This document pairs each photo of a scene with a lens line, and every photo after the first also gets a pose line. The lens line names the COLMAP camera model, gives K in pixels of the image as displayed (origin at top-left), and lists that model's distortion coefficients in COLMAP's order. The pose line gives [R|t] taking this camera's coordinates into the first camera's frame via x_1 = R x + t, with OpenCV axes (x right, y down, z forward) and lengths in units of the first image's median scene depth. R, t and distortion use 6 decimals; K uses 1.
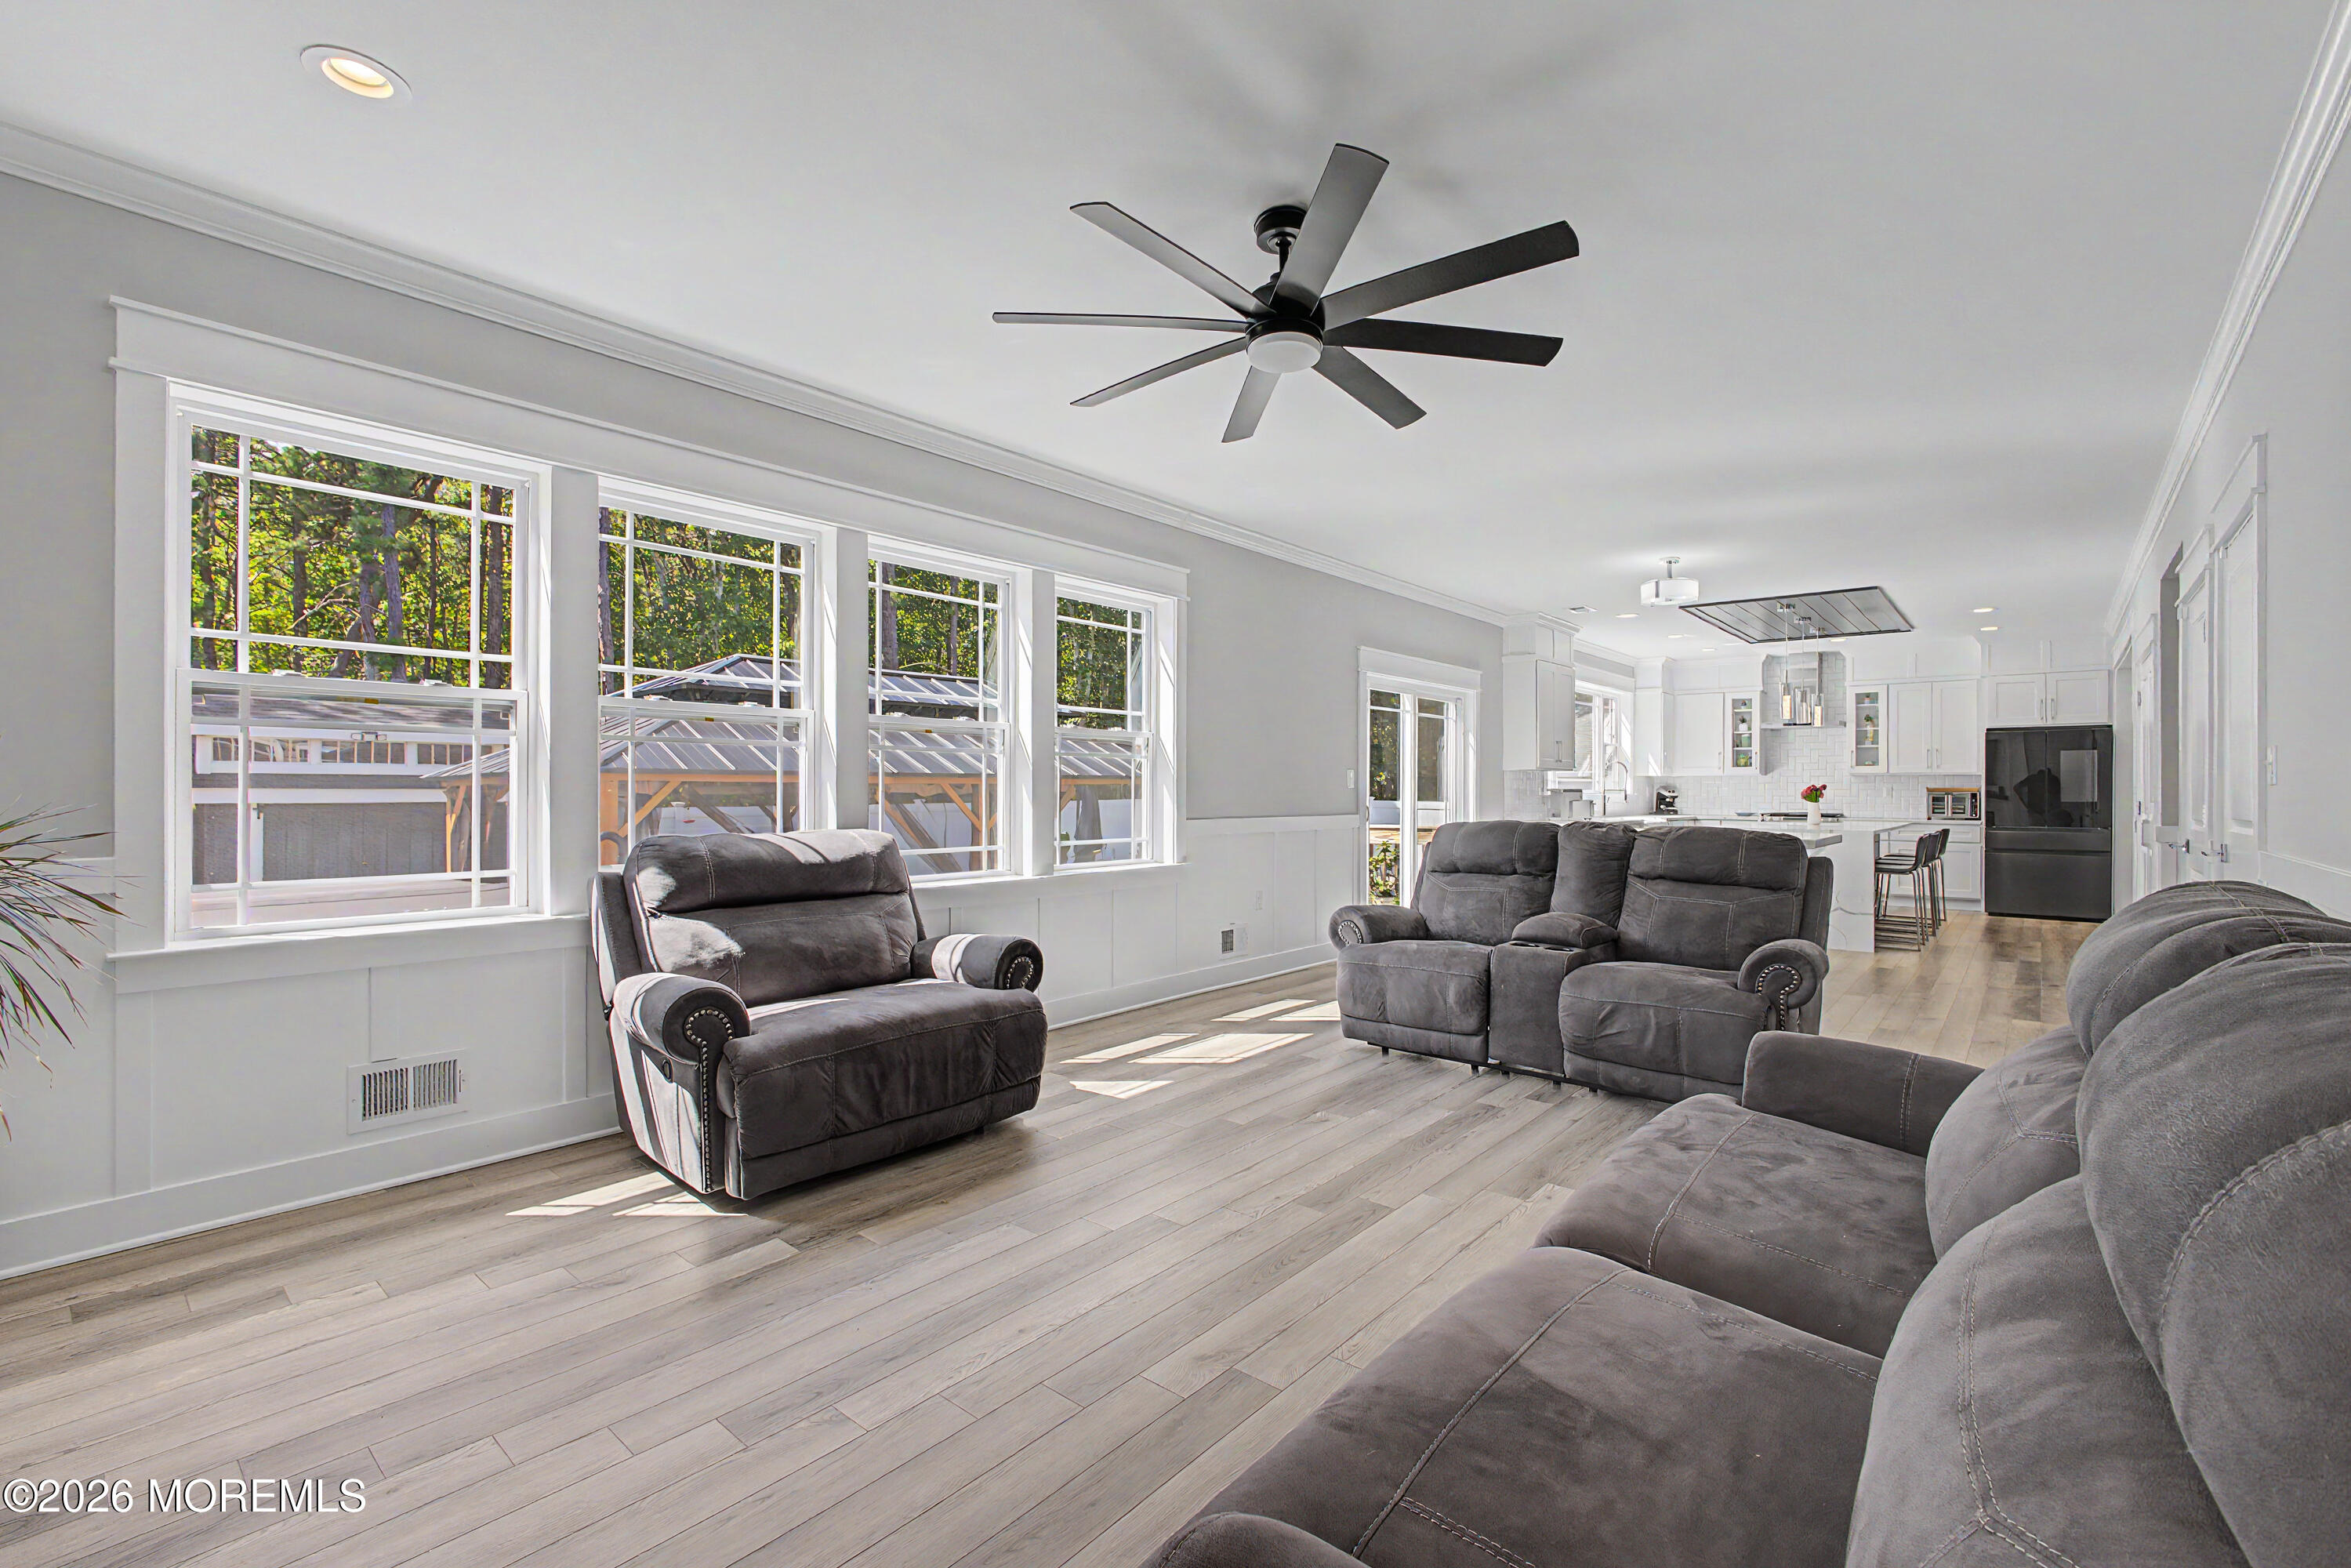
lens RADIAL K [[1056.4, 0, 1175.5], [0, 1056.4, 784.0], [0, 0, 1]] dist [0.024147, -0.000021]
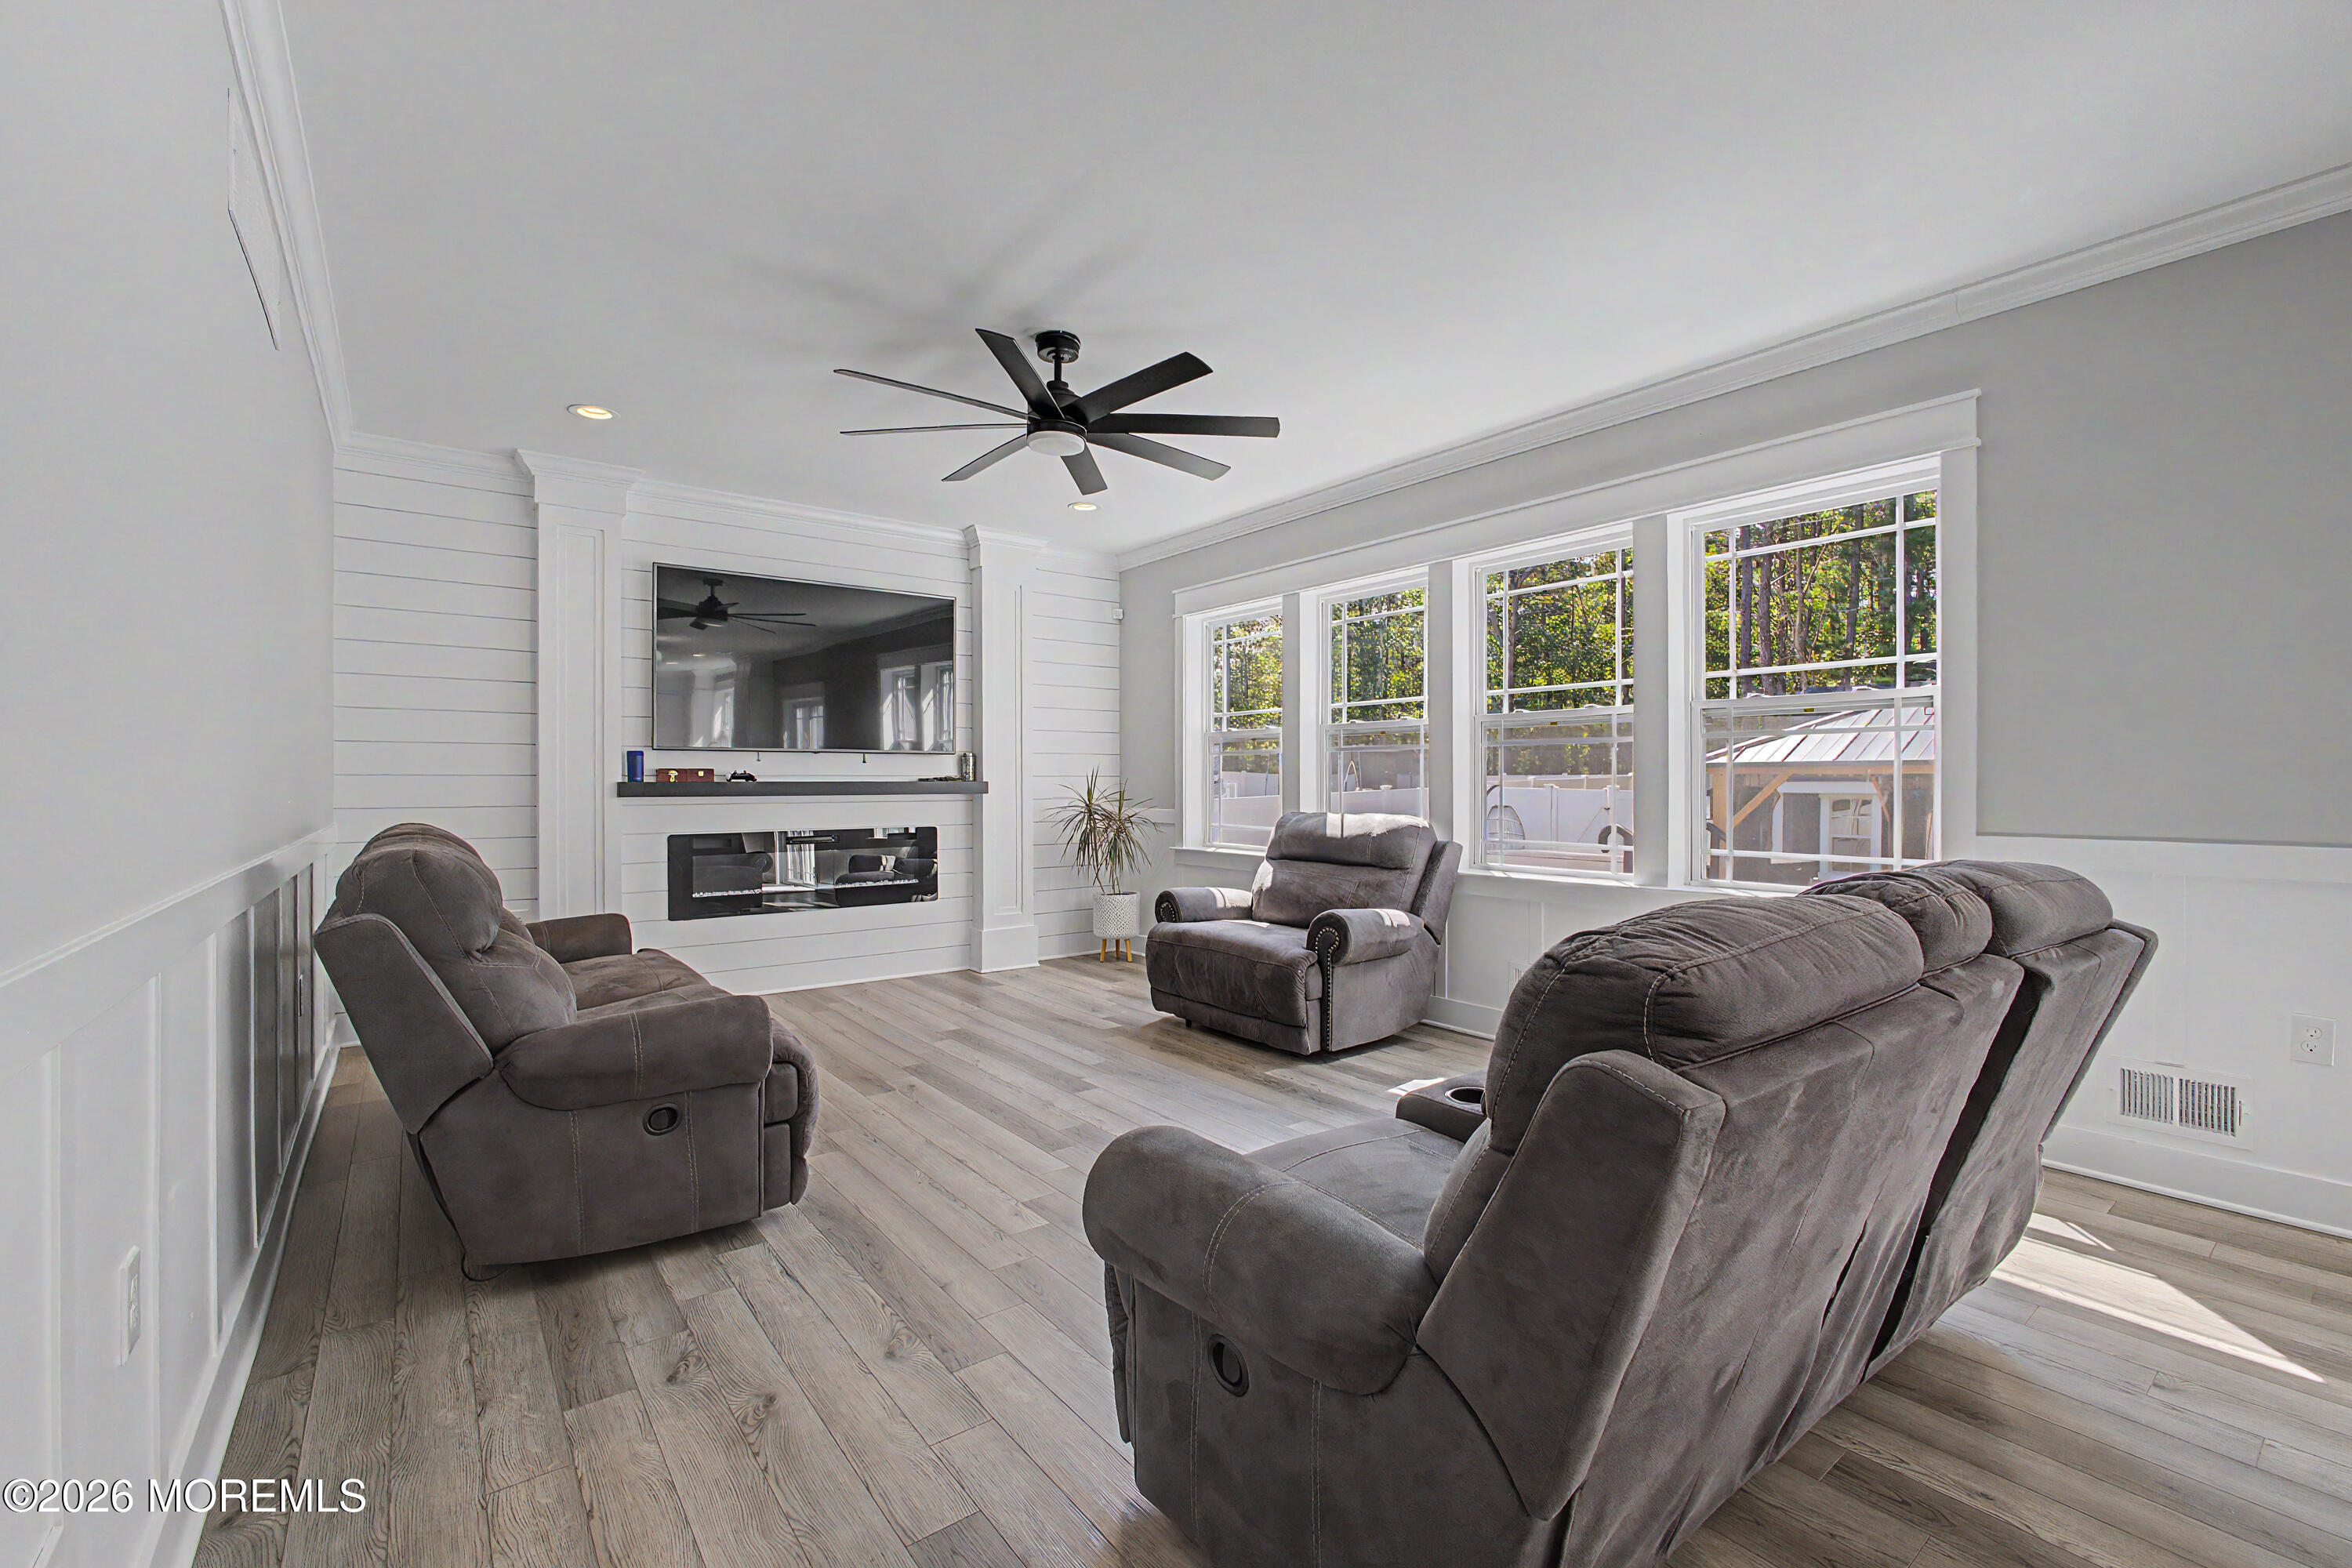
lens RADIAL K [[1022.2, 0, 1176.0], [0, 1022.2, 784.0], [0, 0, 1]] dist [-0.065477, -0.000042]
pose [[-0.233430, -0.003923, -0.972366, 1.327630], [0.005966, 0.999967, -0.005467, 0.017902], [0.972355, -0.007078, -0.233399, 1.505934]]
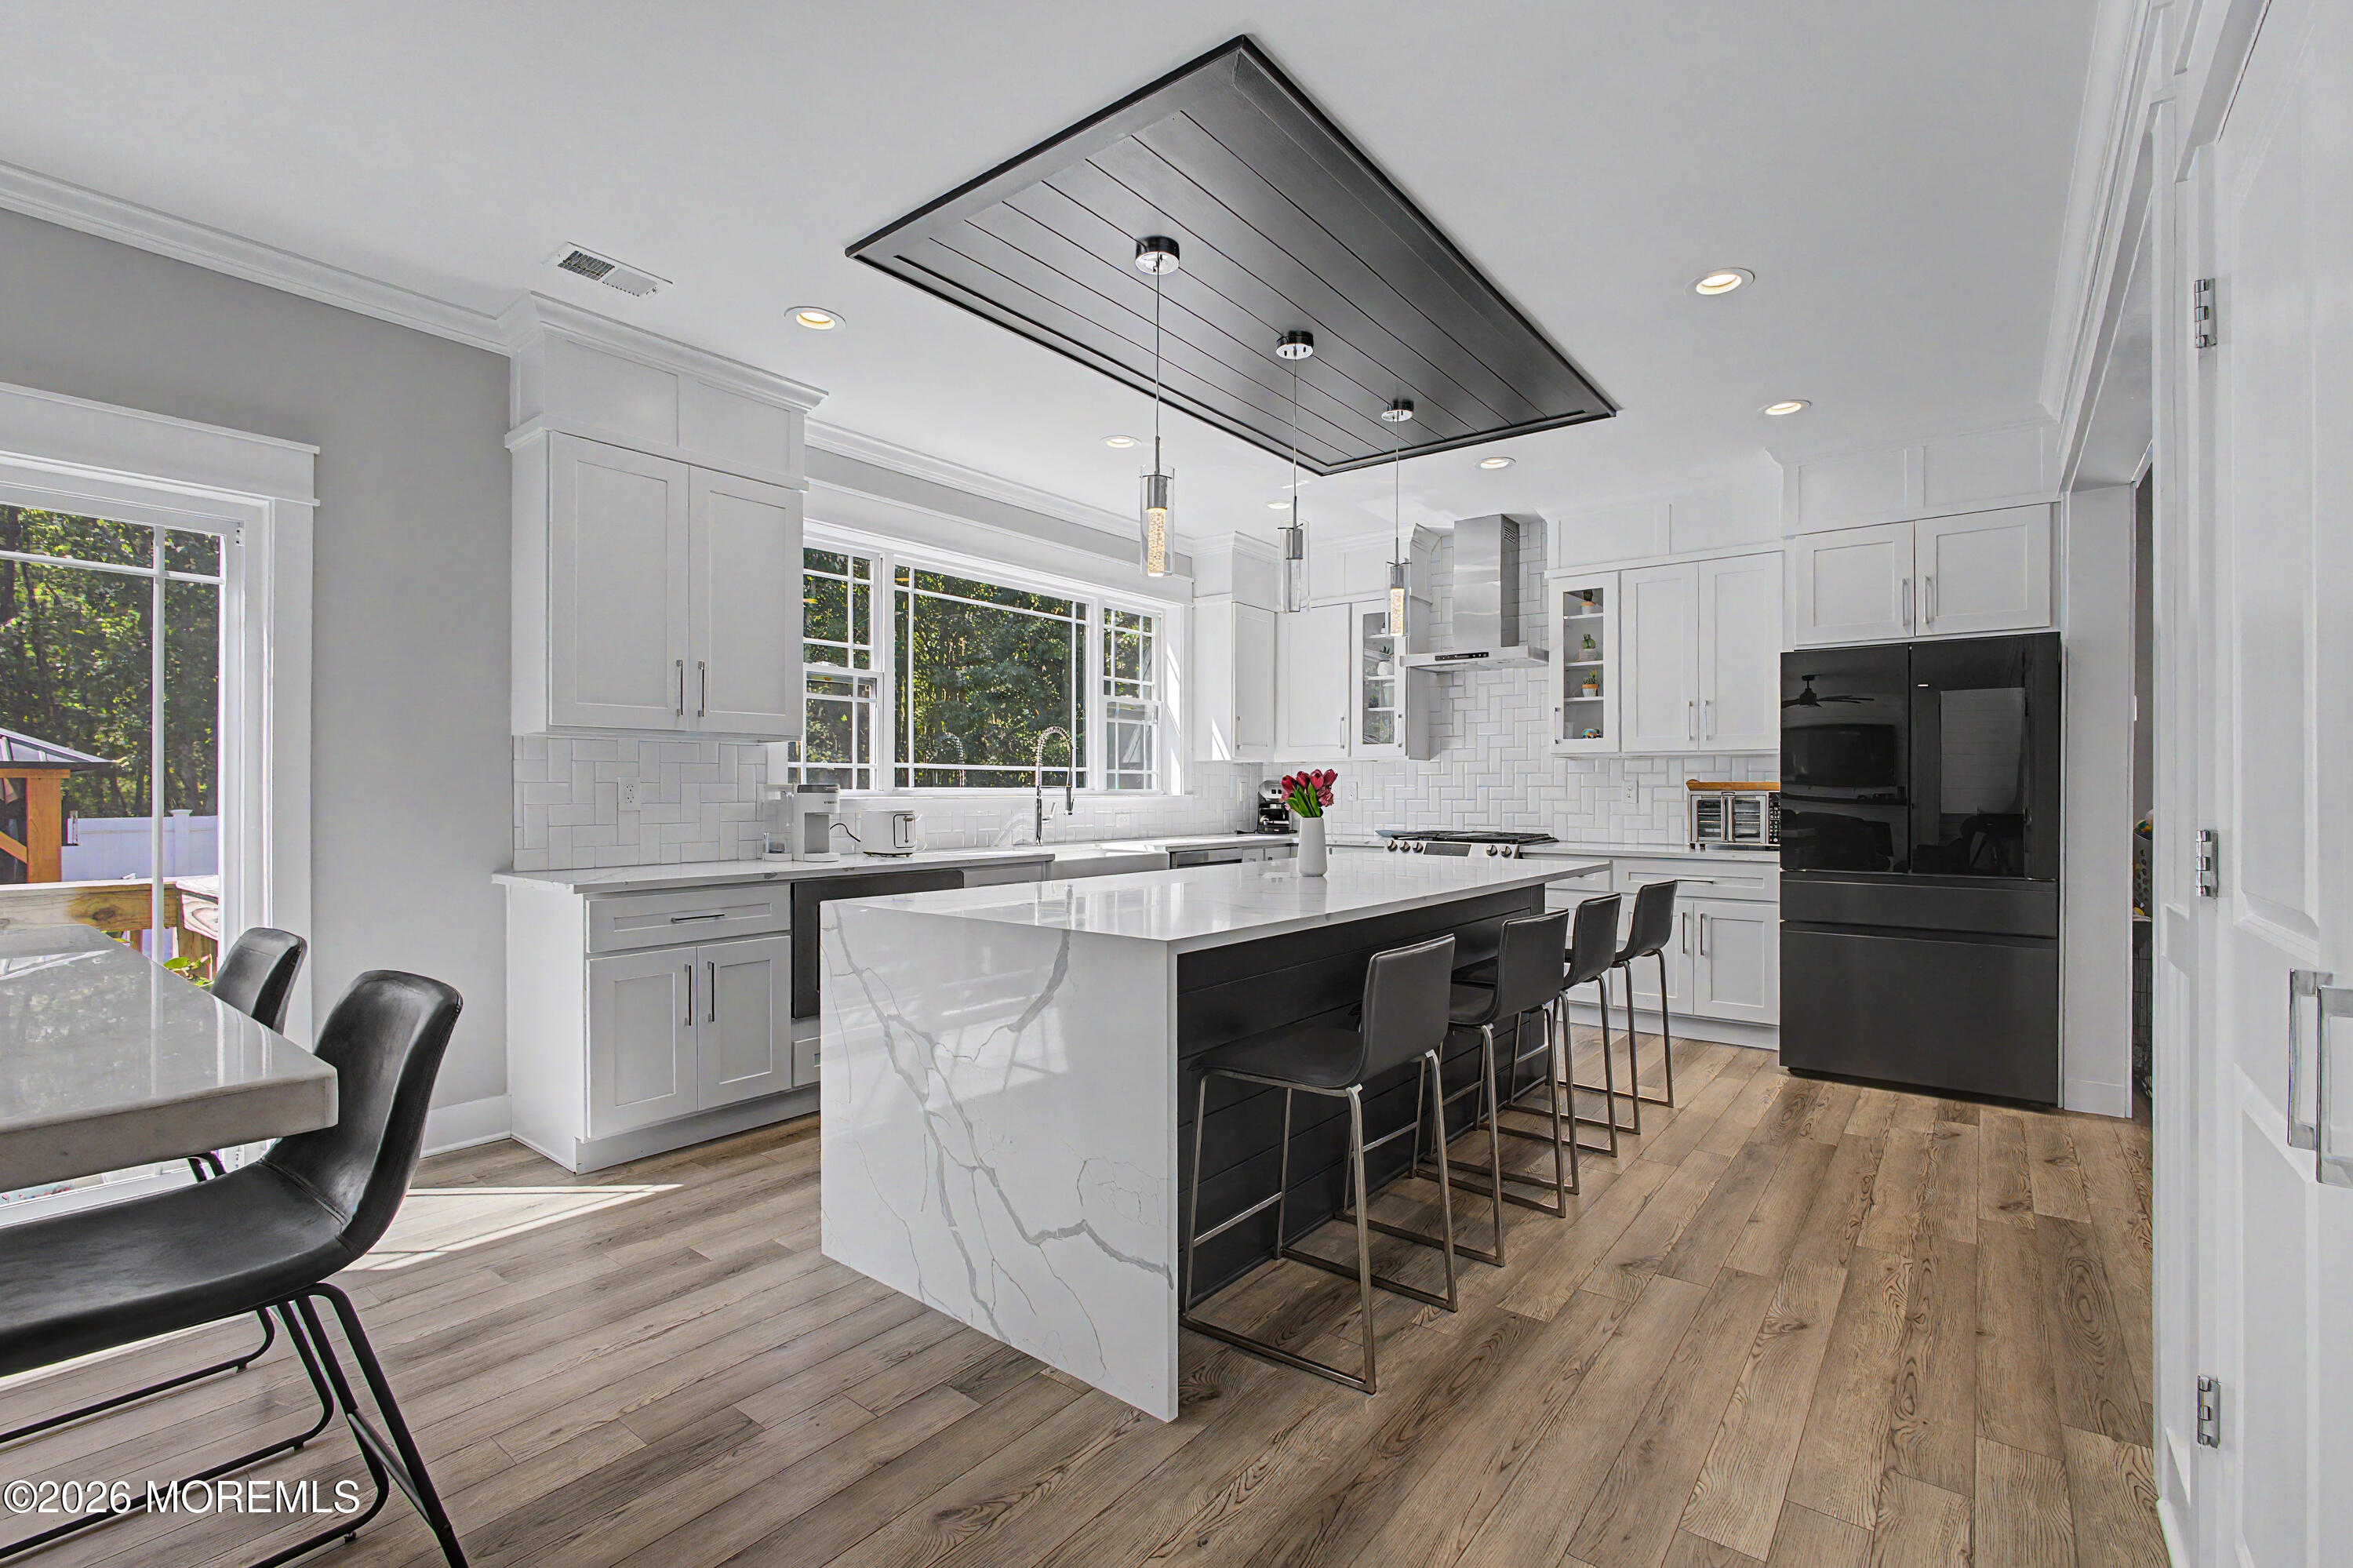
lens RADIAL K [[1067.1, 0, 1176.5], [0, 1067.1, 784.0], [0, 0, 1]] dist [0.001522, 0.000020]
pose [[0.999984, 0.005342, 0.001703, 0.160072], [-0.005339, 0.999984, -0.001769, 0.001922], [-0.001713, 0.001760, 0.999997, 0.177620]]
